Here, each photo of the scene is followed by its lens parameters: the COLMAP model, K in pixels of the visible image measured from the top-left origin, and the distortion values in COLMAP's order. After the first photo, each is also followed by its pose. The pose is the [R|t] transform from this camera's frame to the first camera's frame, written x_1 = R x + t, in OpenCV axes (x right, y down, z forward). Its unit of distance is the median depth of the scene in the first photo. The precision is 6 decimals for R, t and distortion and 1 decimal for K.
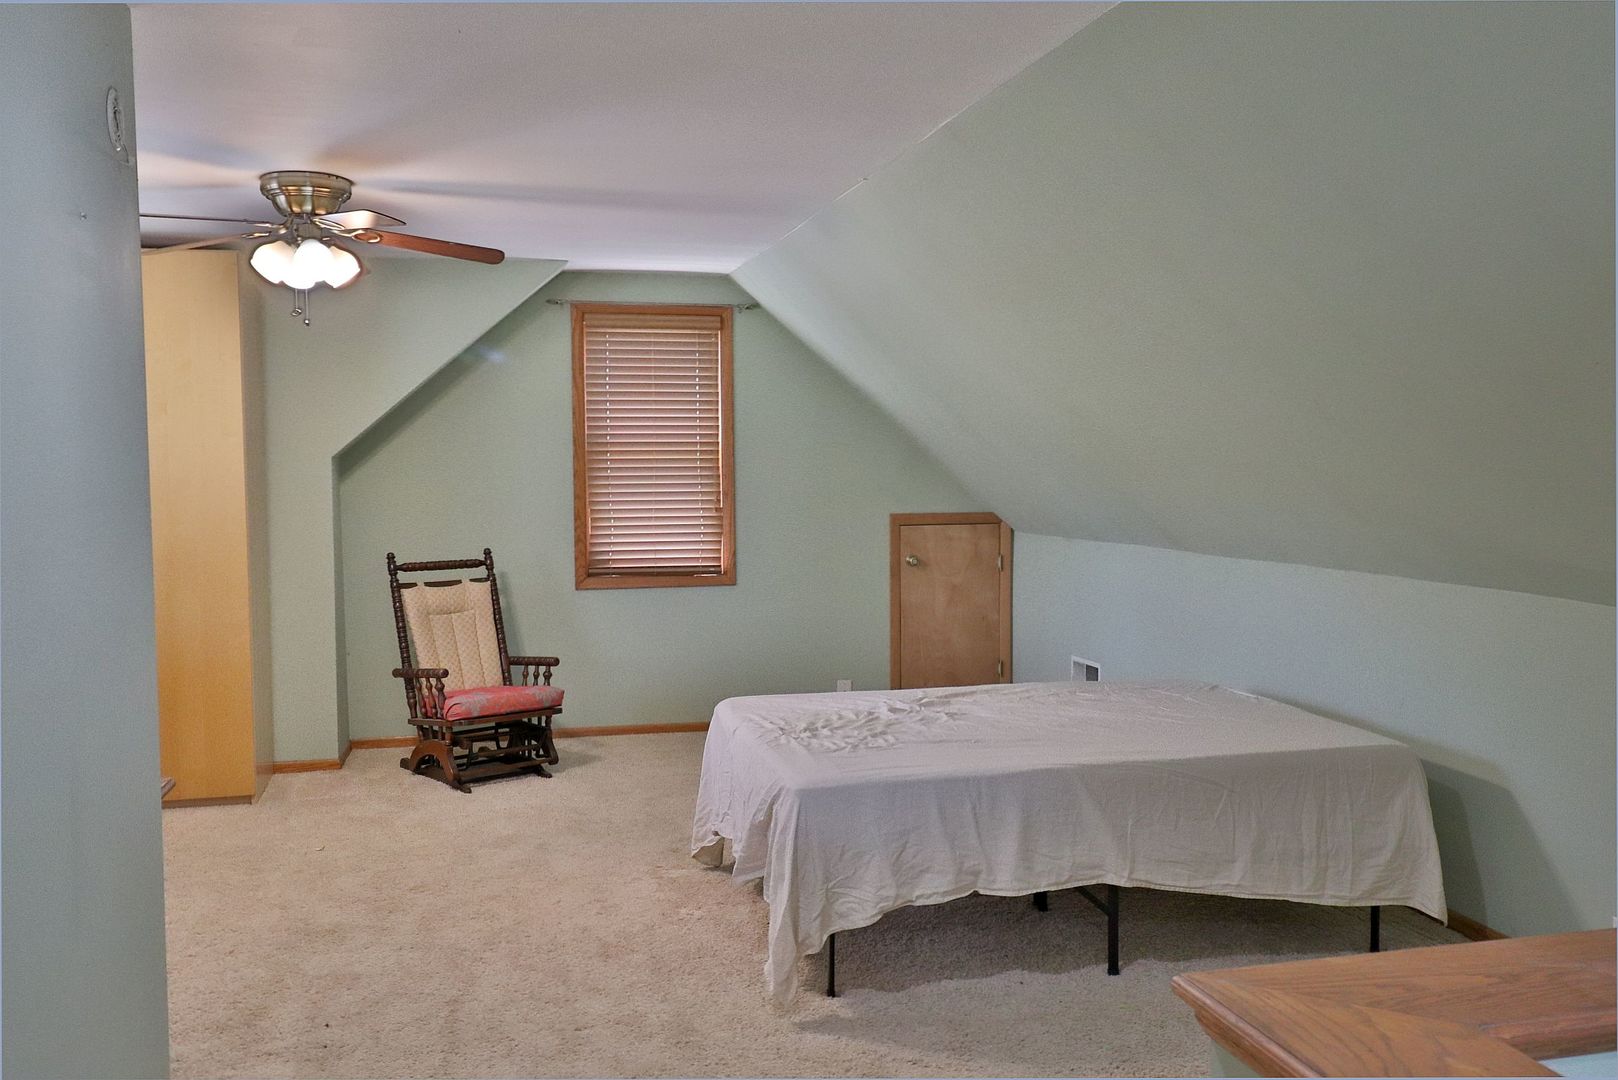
lens RADIAL K [[1385.0, 0, 812.3], [0, 1385.0, 539.3], [0, 0, 1]] dist [0.011865, -0.029906]
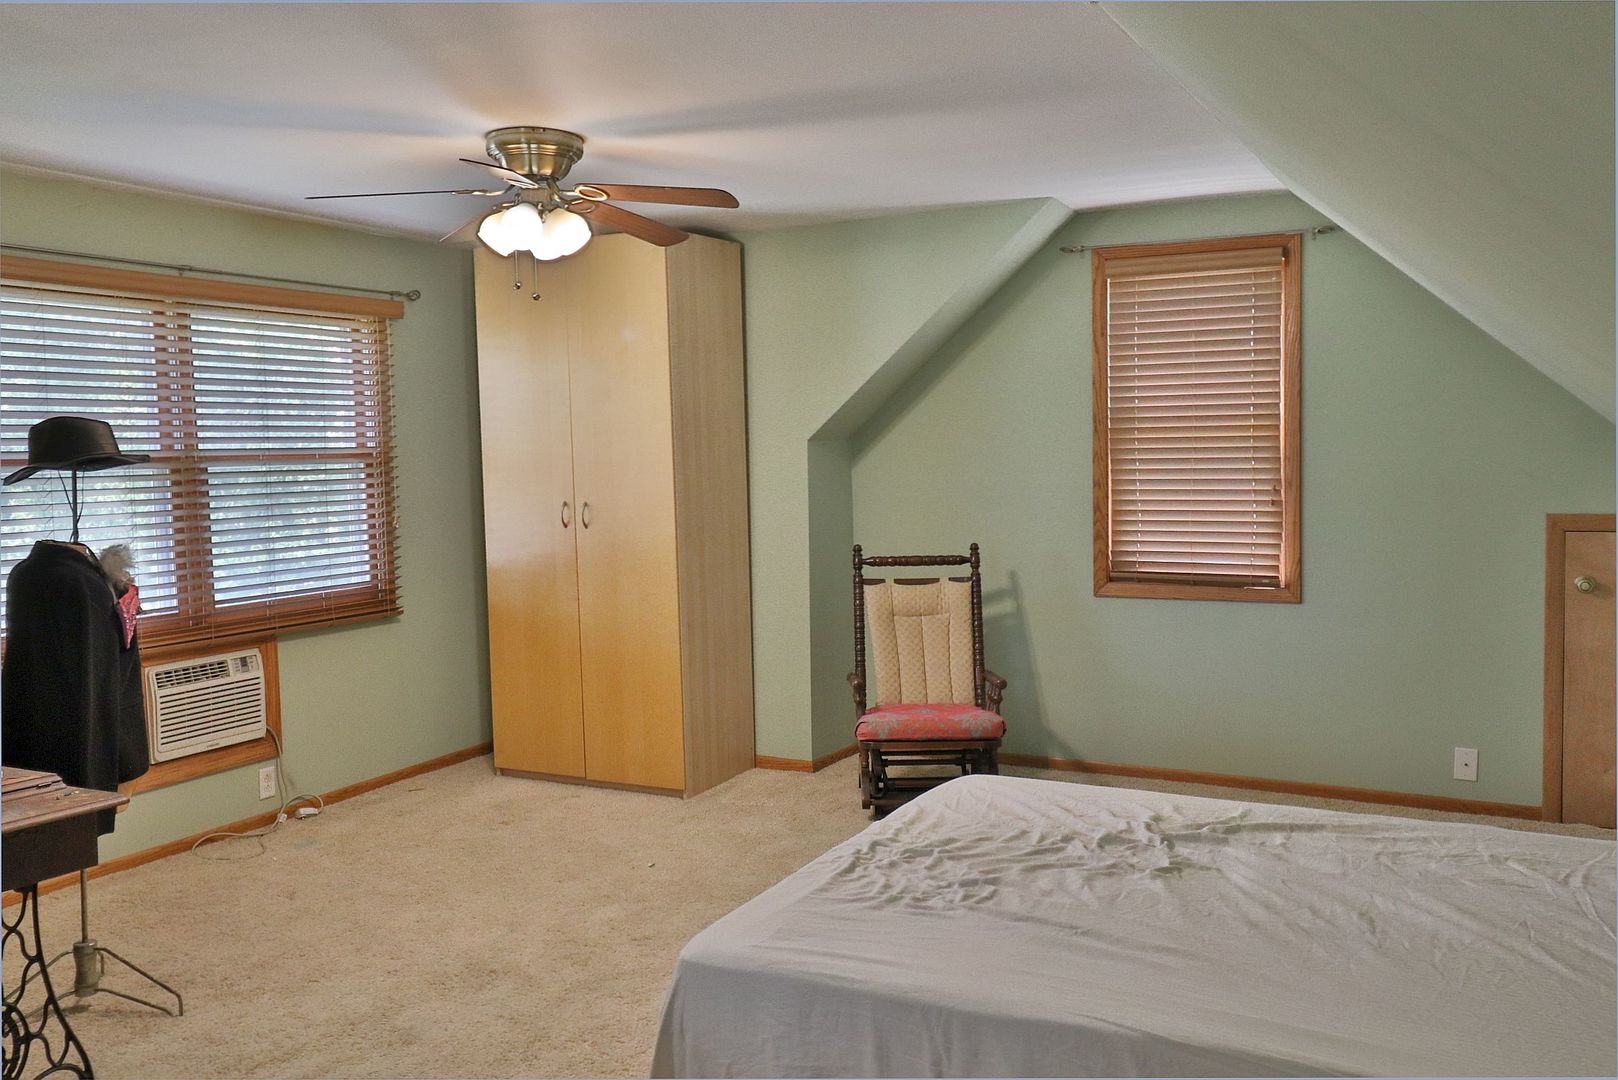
lens RADIAL K [[1341.3, 0, 819.1], [0, 1341.3, 537.3], [0, 0, 1]] dist [0.006637, -0.004845]
pose [[0.766000, 0.038789, -0.641669, 0.222453], [-0.025284, 0.999223, 0.030220, -0.019479], [0.642343, -0.006925, 0.766386, 0.285943]]
